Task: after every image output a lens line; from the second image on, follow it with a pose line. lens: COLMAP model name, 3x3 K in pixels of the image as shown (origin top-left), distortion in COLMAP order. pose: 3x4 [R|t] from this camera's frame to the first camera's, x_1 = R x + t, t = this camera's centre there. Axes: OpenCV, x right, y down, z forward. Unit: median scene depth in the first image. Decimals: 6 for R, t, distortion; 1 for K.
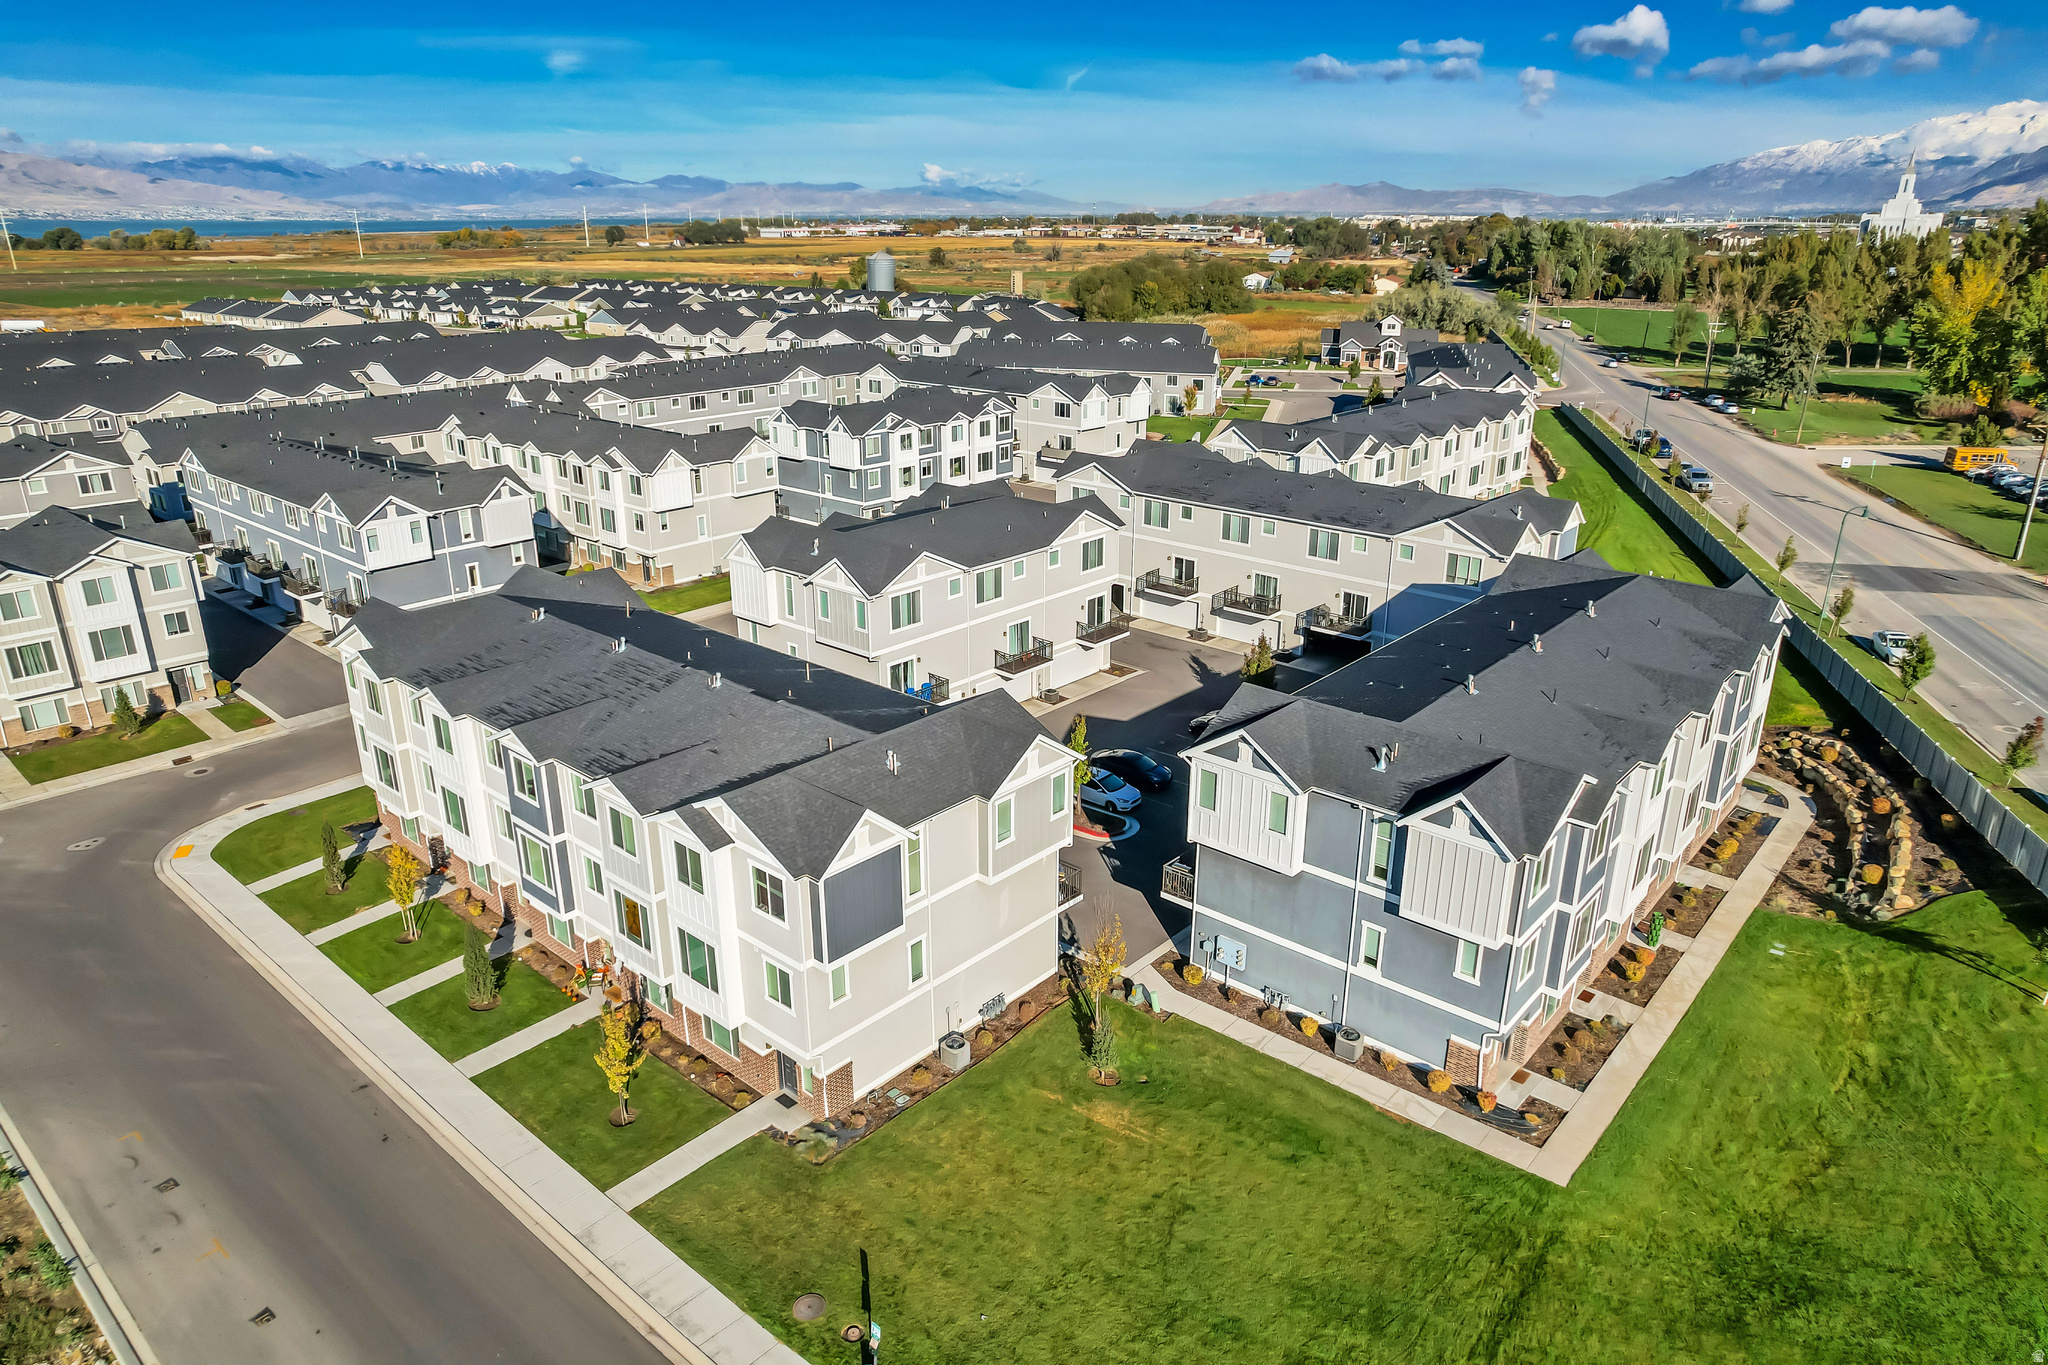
lens RADIAL K [[1308.7, 0, 1033.7], [0, 1308.7, 679.4], [0, 0, 1]] dist [-0.082536, 0.078121]
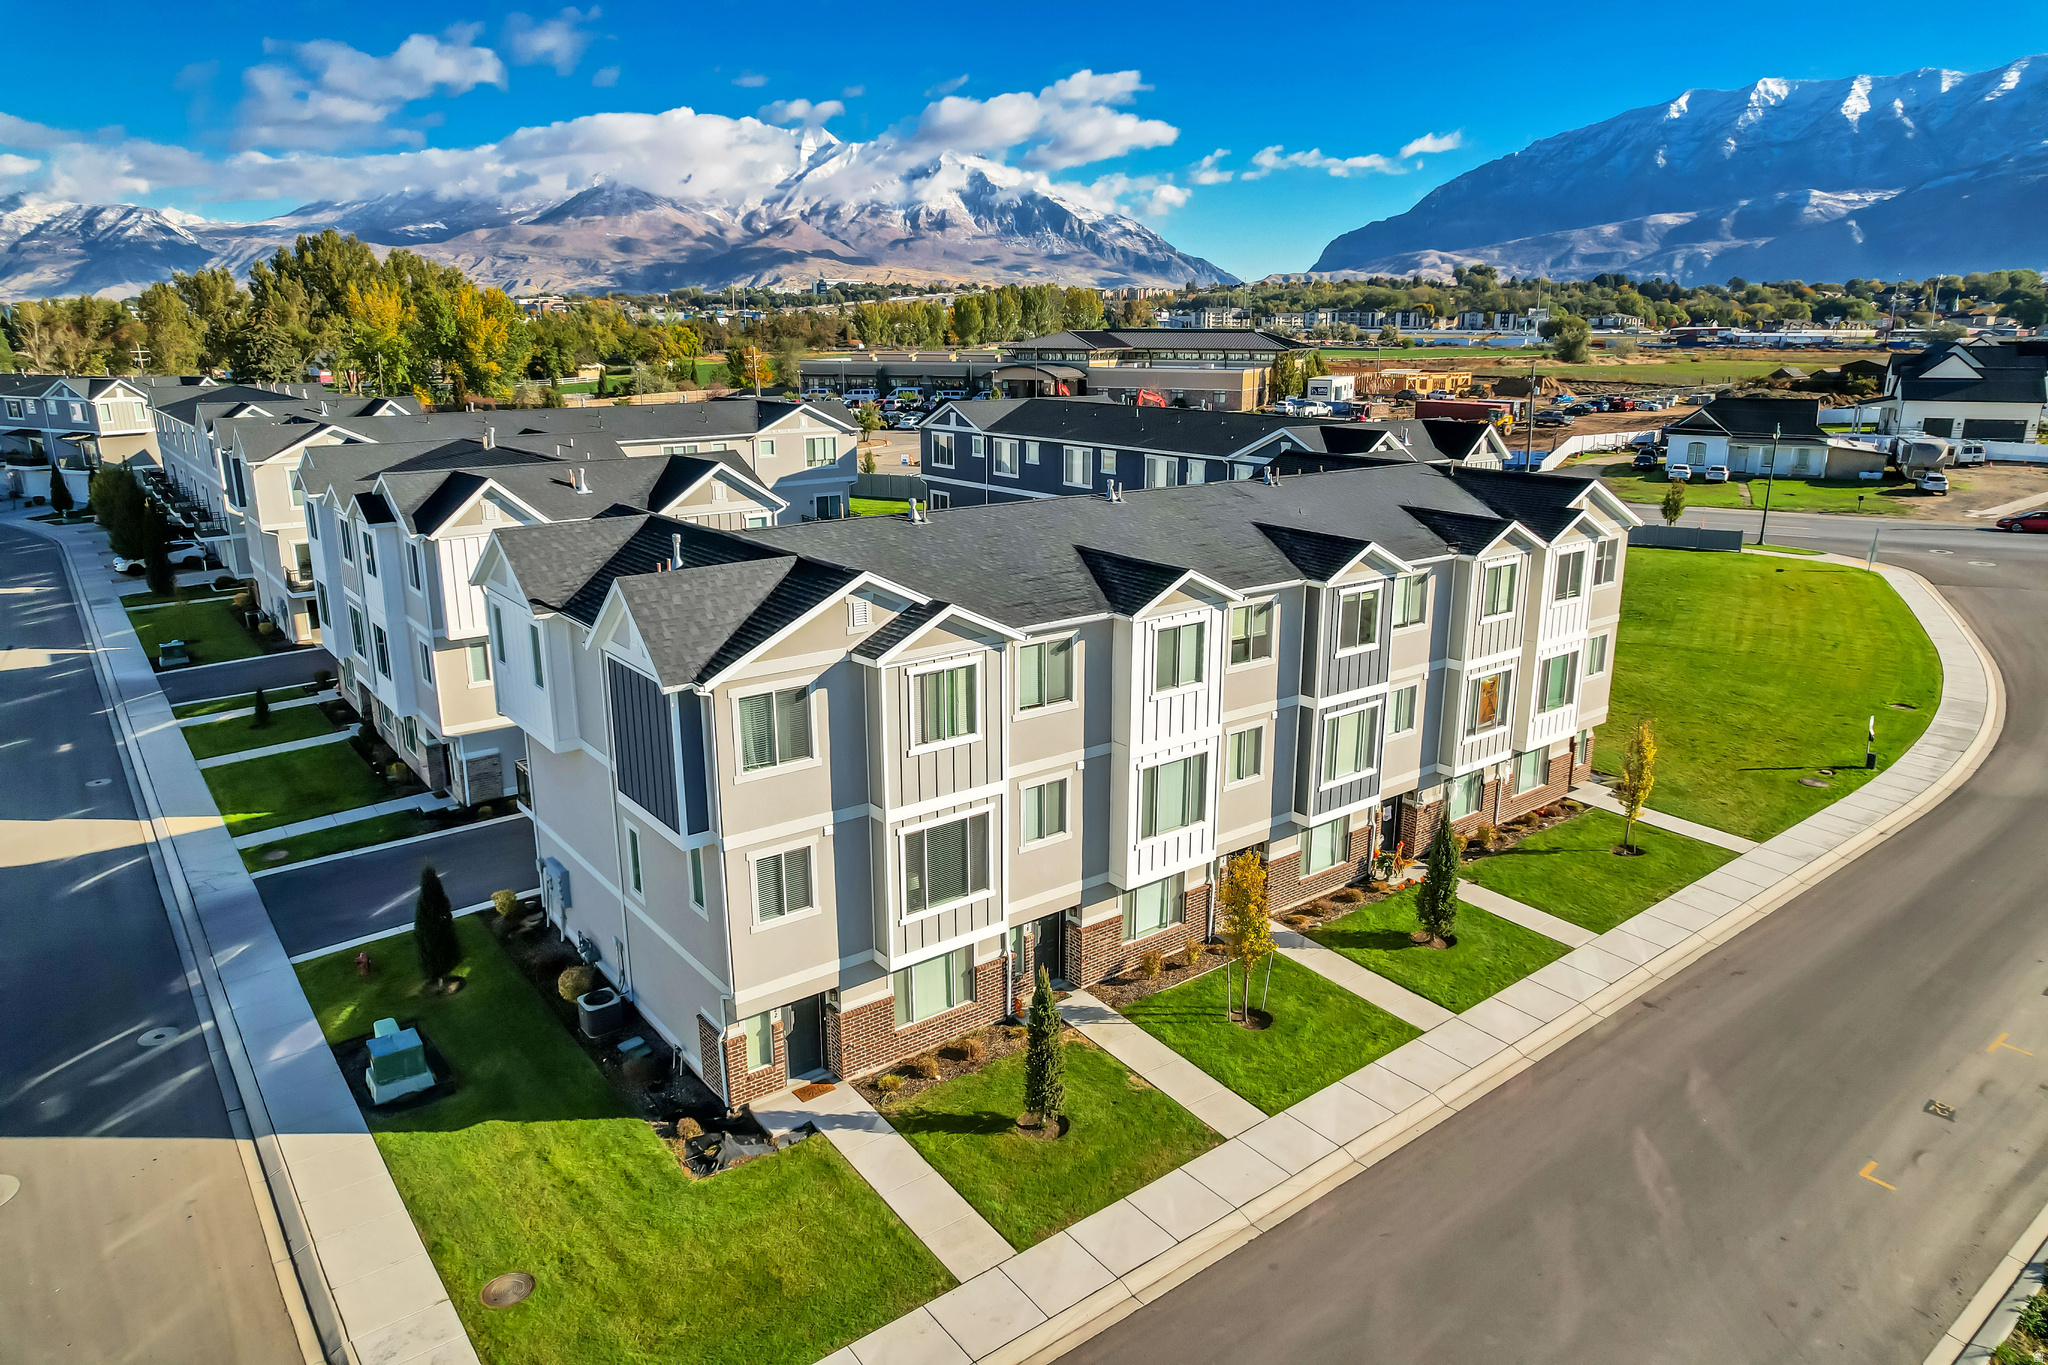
lens RADIAL K [[1308.7, 0, 1033.7], [0, 1308.7, 679.4], [0, 0, 1]] dist [-0.082536, 0.078121]
pose [[0.189192, -0.259161, 0.947123, -0.952266], [0.331738, 0.924701, 0.186759, -0.073404], [-0.924206, 0.278863, 0.260919, 0.847158]]
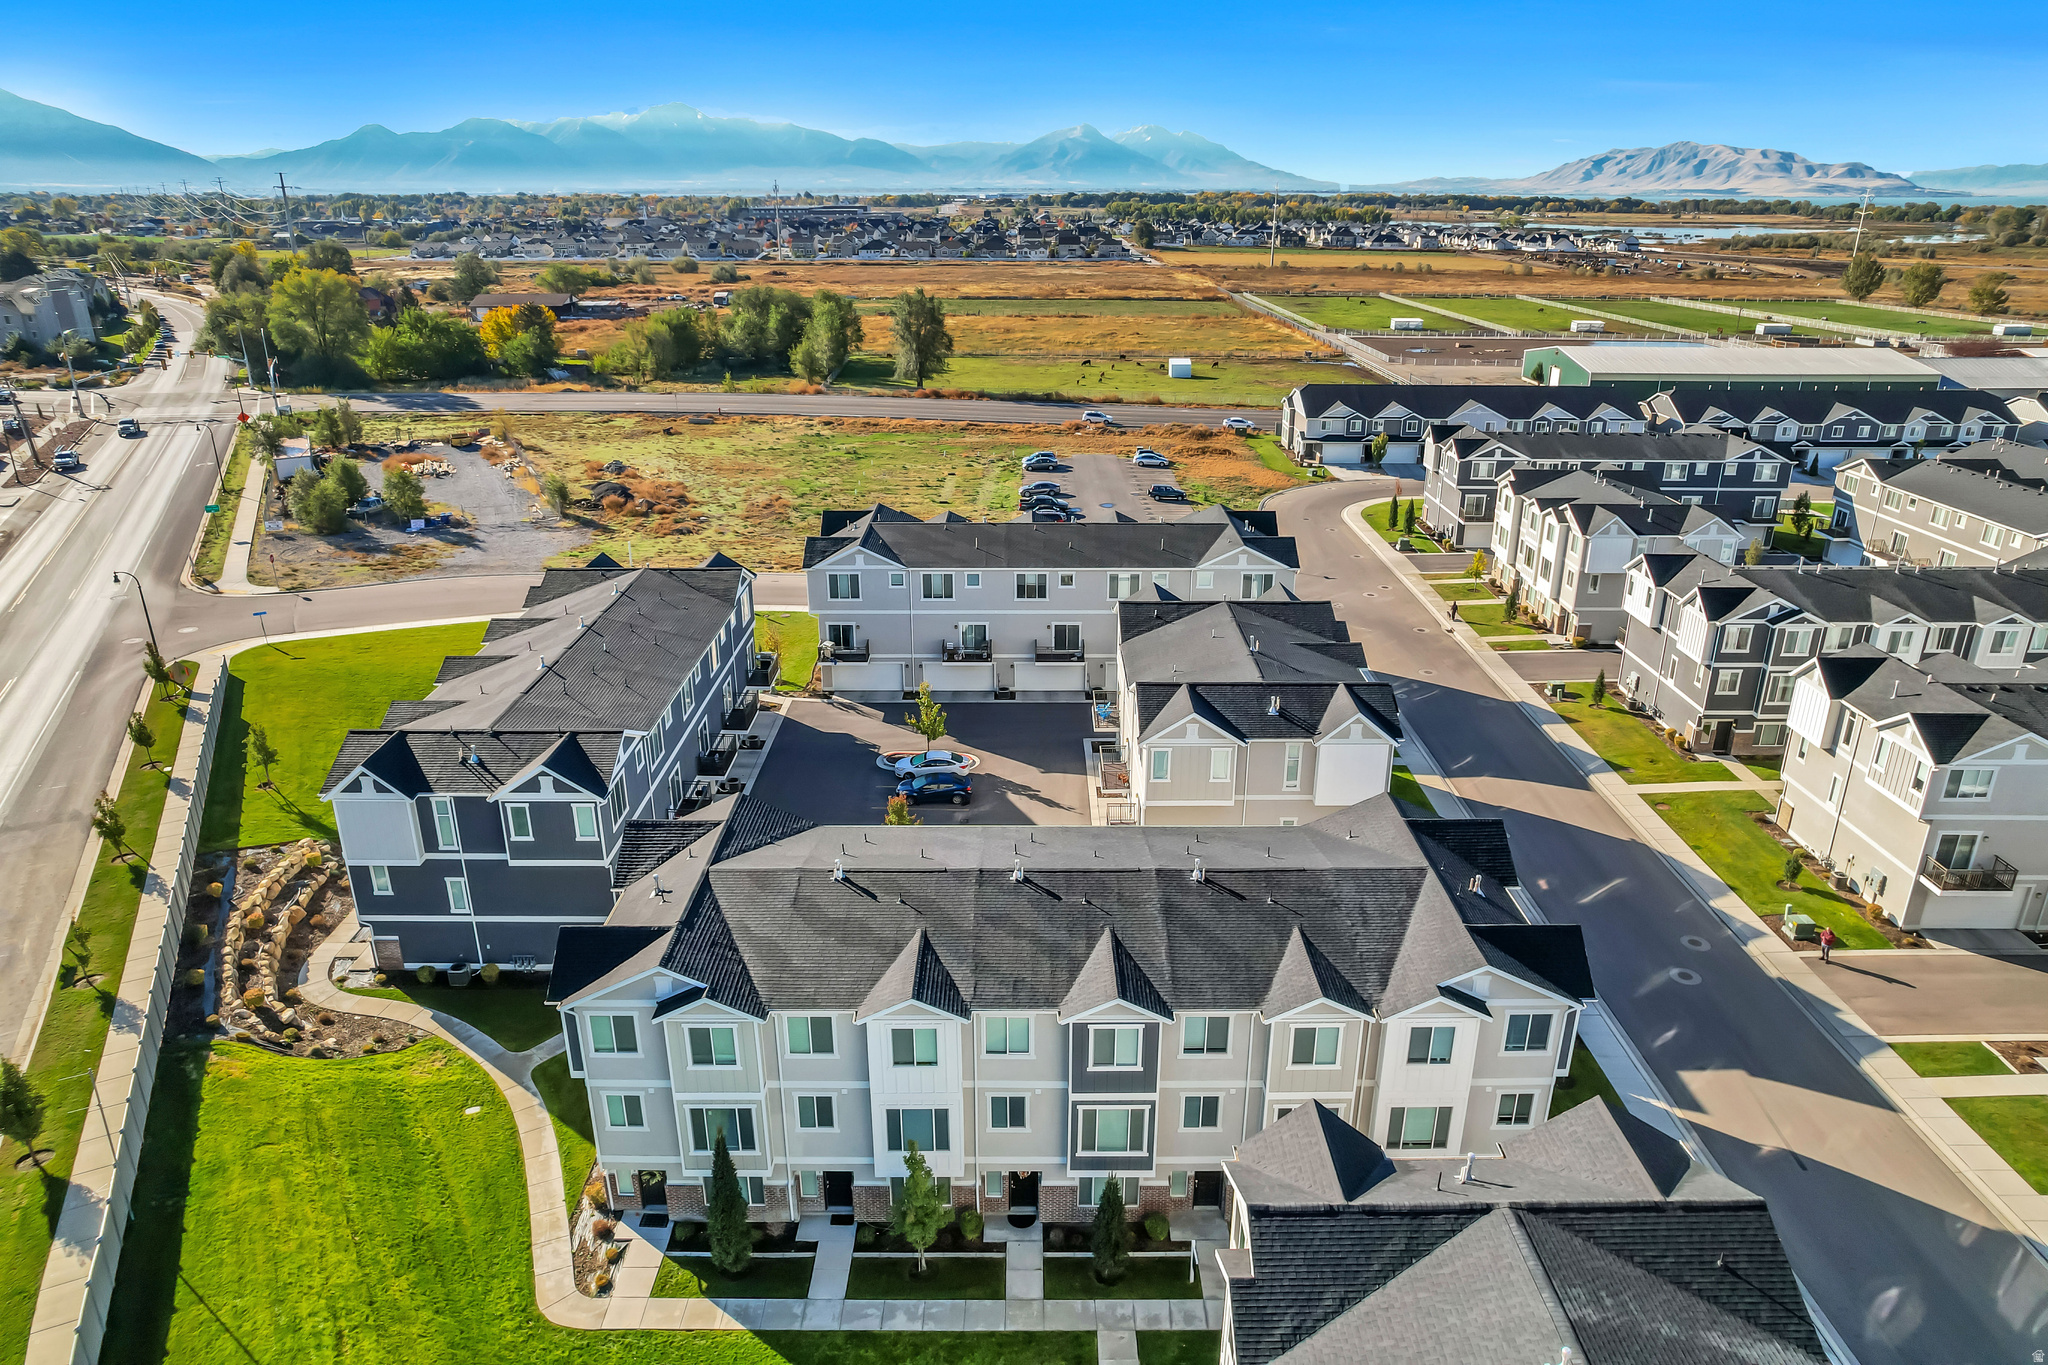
lens RADIAL K [[1308.7, 0, 1033.7], [0, 1308.7, 679.4], [0, 0, 1]] dist [-0.082536, 0.078121]
pose [[0.756118, -0.232407, 0.611779, -0.791539], [0.217736, 0.970899, 0.099725, -0.231120], [-0.617152, 0.057803, 0.784718, 0.274942]]
